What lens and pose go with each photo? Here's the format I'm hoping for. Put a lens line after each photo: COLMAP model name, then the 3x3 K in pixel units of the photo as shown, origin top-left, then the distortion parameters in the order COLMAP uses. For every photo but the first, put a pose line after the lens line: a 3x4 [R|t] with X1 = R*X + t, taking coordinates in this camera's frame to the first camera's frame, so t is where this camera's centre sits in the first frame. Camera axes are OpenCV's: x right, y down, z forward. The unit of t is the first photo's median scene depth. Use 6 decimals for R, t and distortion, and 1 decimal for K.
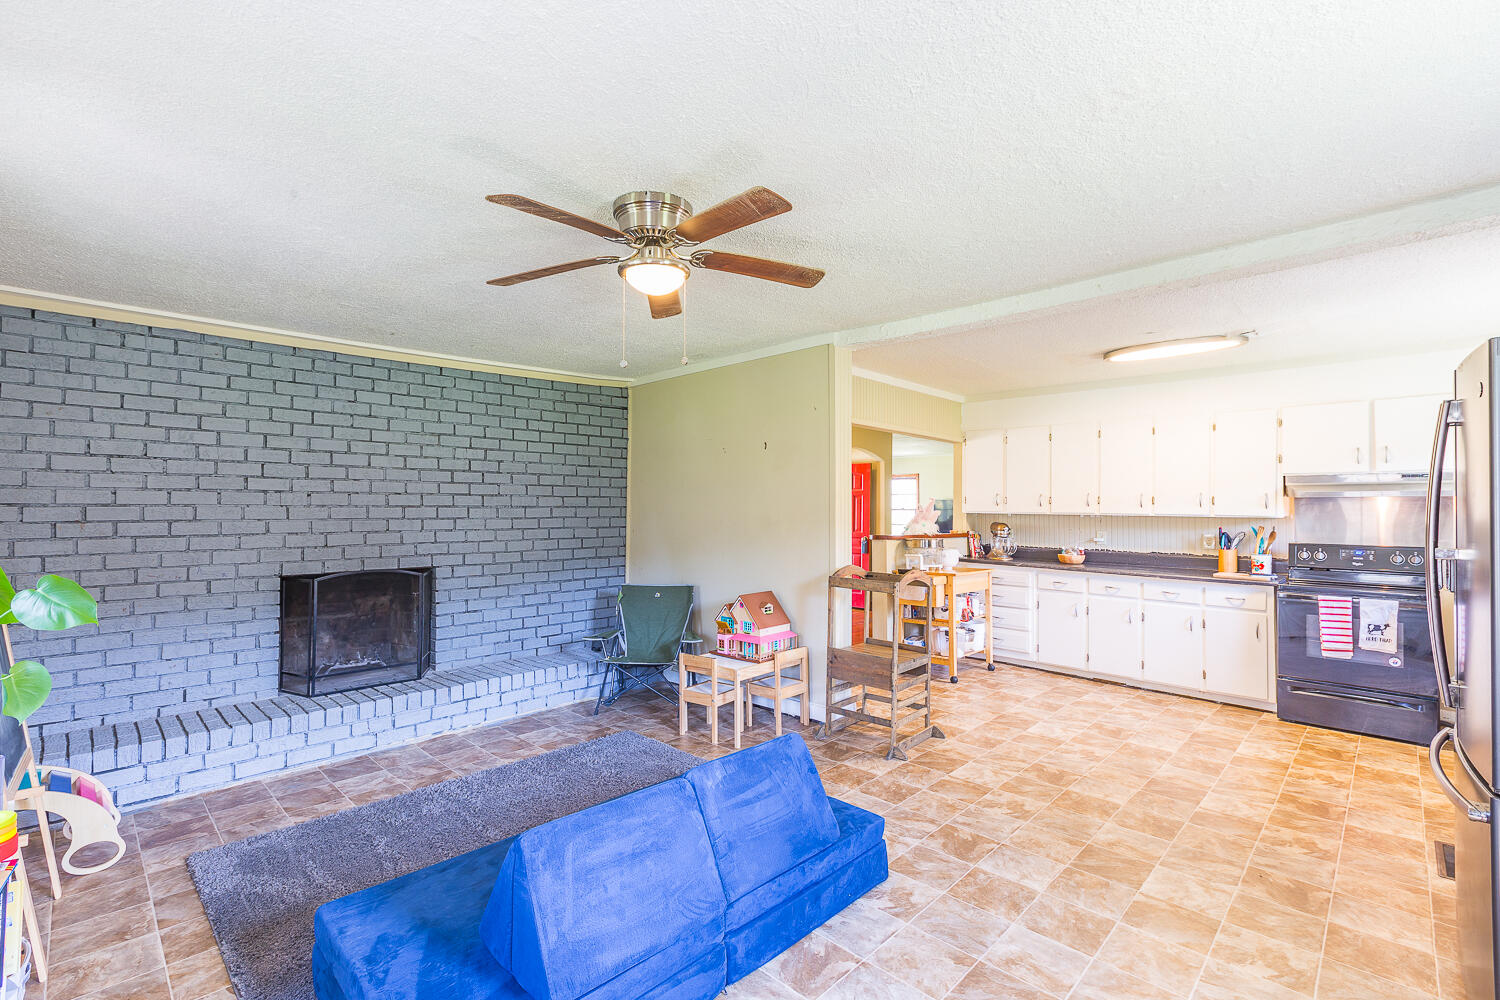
lens RADIAL K [[685.0, 0, 751.7], [0, 685.0, 481.7], [0, 0, 1]] dist [-0.002499, -0.000882]
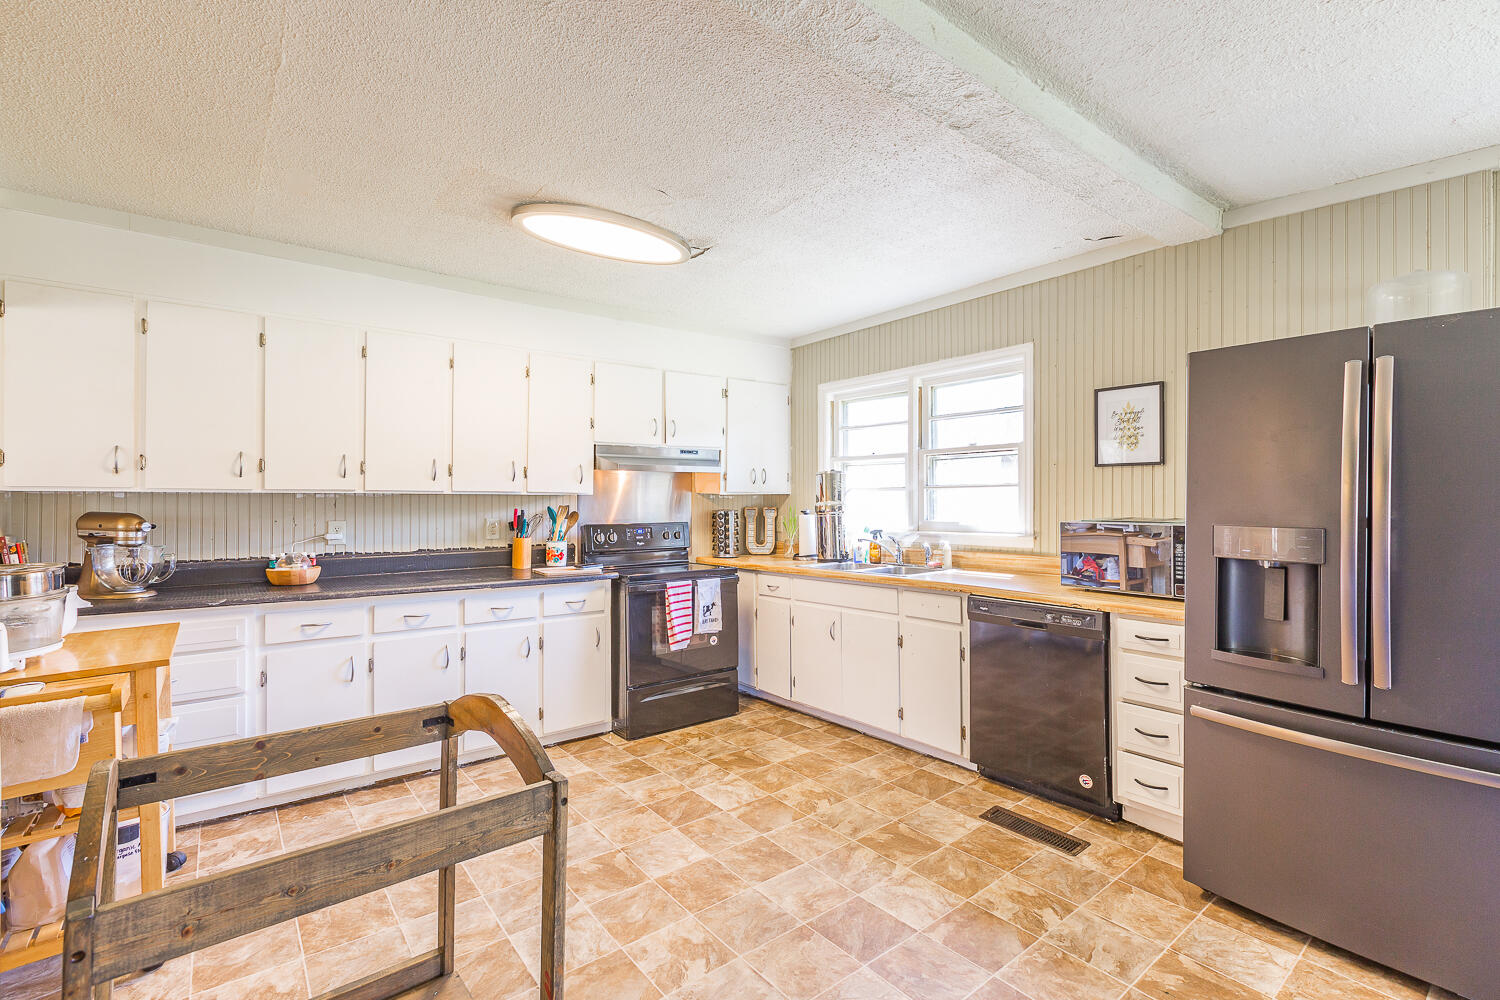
lens RADIAL K [[660.8, 0, 704.2], [0, 660.8, 496.7], [0, 0, 1]] dist [-0.003074, 0.001395]
pose [[0.148533, -0.002977, 0.988903, 0.004686], [-0.034839, 0.999359, 0.008241, 0.041122], [-0.988294, -0.035676, 0.148334, 0.704641]]
